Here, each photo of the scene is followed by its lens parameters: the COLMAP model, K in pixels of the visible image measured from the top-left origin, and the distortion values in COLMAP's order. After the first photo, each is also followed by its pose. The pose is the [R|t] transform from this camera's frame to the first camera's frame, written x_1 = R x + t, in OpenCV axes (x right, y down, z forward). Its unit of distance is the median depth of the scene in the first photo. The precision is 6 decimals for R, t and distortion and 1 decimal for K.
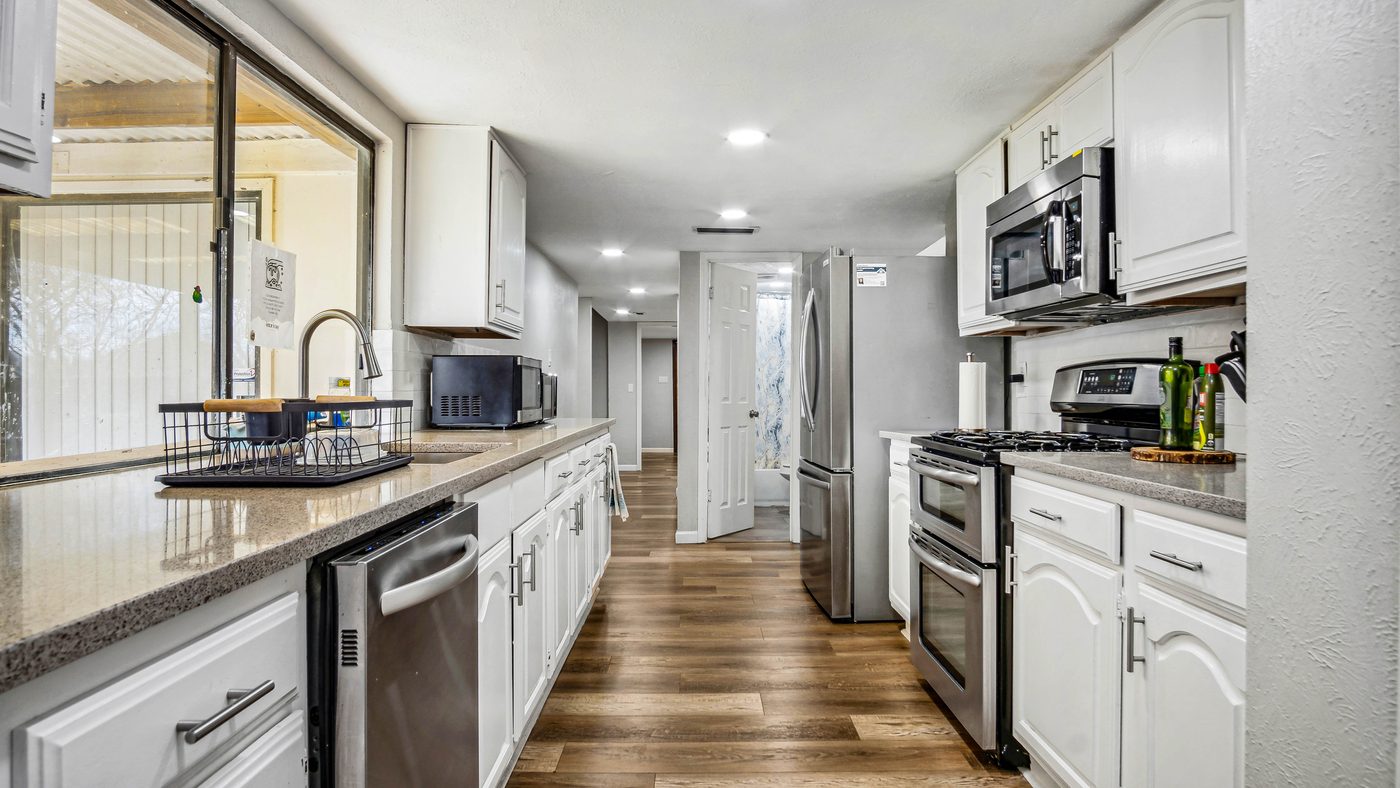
lens RADIAL K [[759.6, 0, 700.2], [0, 759.6, 384.6], [0, 0, 1]] dist [-0.001606, 0.000352]
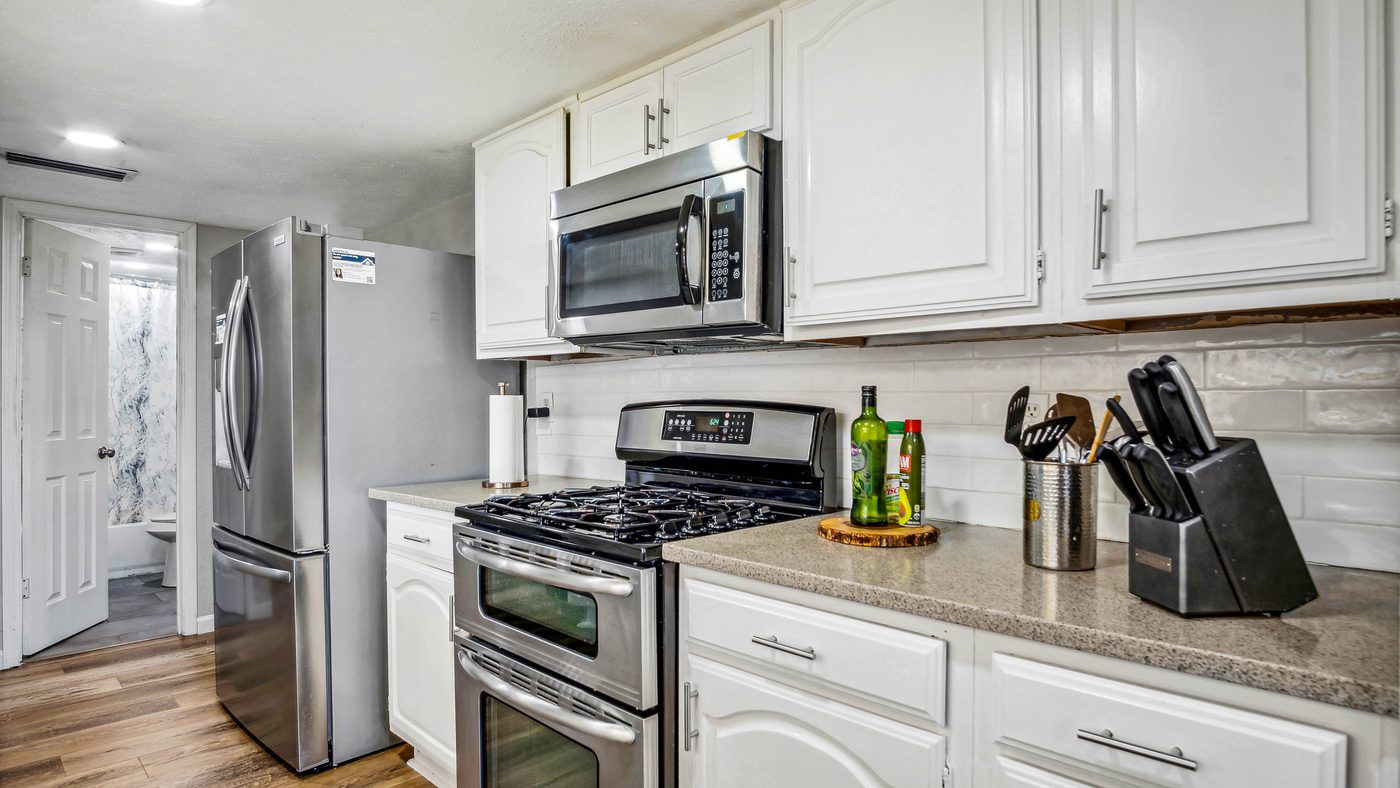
lens RADIAL K [[752.1, 0, 698.5], [0, 752.1, 404.0], [0, 0, 1]] dist [-0.023978, 0.002103]
pose [[0.709317, -0.008663, 0.704836, -0.044959], [-0.001957, 0.999896, 0.014259, -0.035142], [-0.704886, -0.011494, 0.709227, 0.362171]]
